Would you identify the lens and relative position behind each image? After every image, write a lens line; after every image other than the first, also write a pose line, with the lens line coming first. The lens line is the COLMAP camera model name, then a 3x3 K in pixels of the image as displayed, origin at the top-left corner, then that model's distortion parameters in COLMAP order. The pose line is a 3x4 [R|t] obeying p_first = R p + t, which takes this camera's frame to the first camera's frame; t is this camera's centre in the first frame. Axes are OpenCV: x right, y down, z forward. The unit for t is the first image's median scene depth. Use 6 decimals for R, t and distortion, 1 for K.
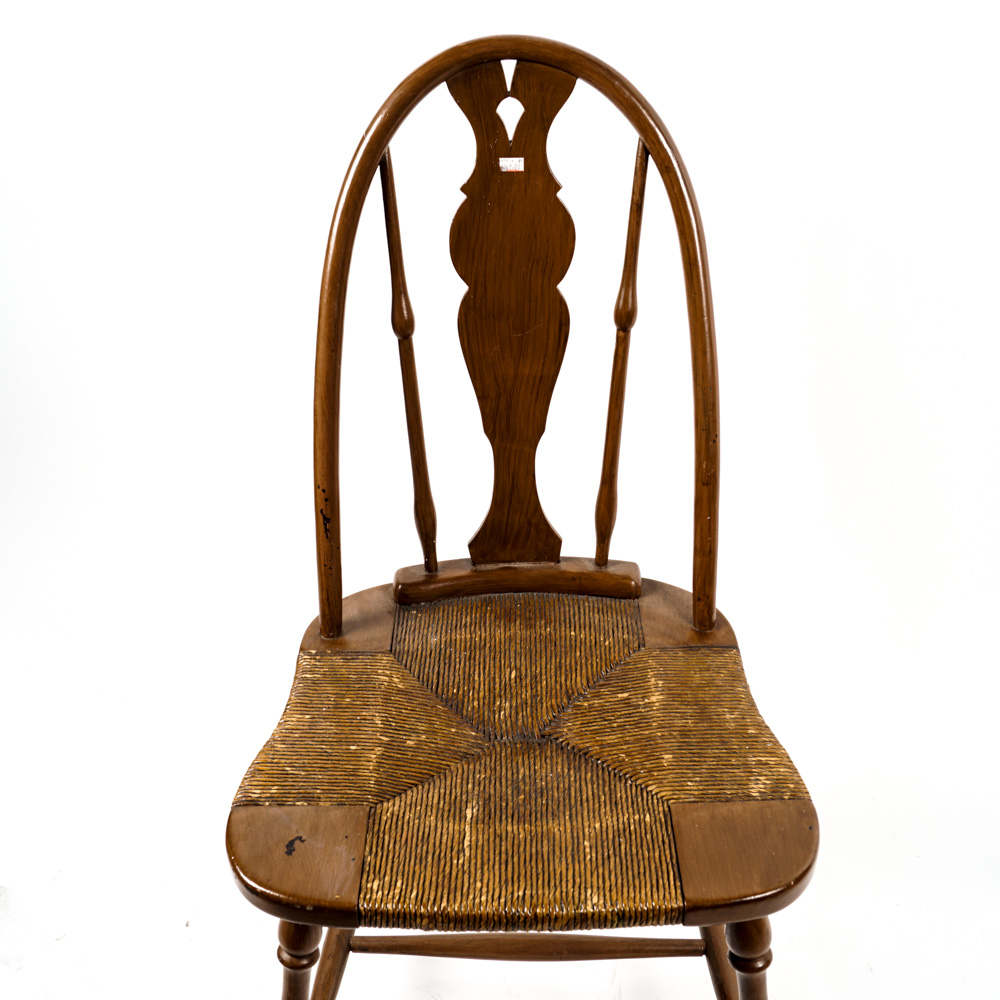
lens RADIAL K [[1200.9, 0, 495.4], [0, 1200.9, 497.9], [0, 0, 1]] dist [-0.071241, 0.000000]
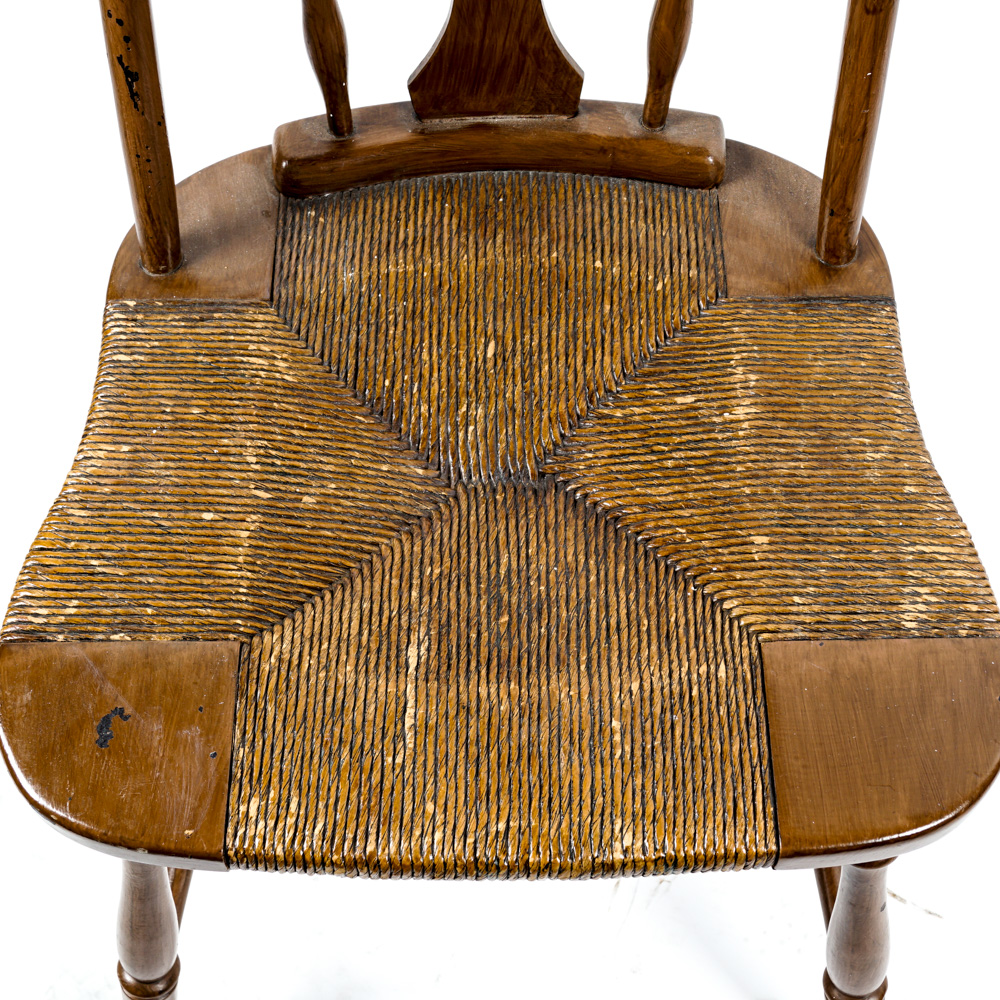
lens RADIAL K [[1604.3, 0, 493.5], [0, 1604.3, 497.4], [0, 0, 1]] dist [-0.049751, 0.000000]
pose [[0.999803, 0.000043, 0.019847, 0.001423], [-0.009421, 0.881175, 0.472697, -0.161372], [-0.017468, -0.472791, 0.881002, 0.336547]]
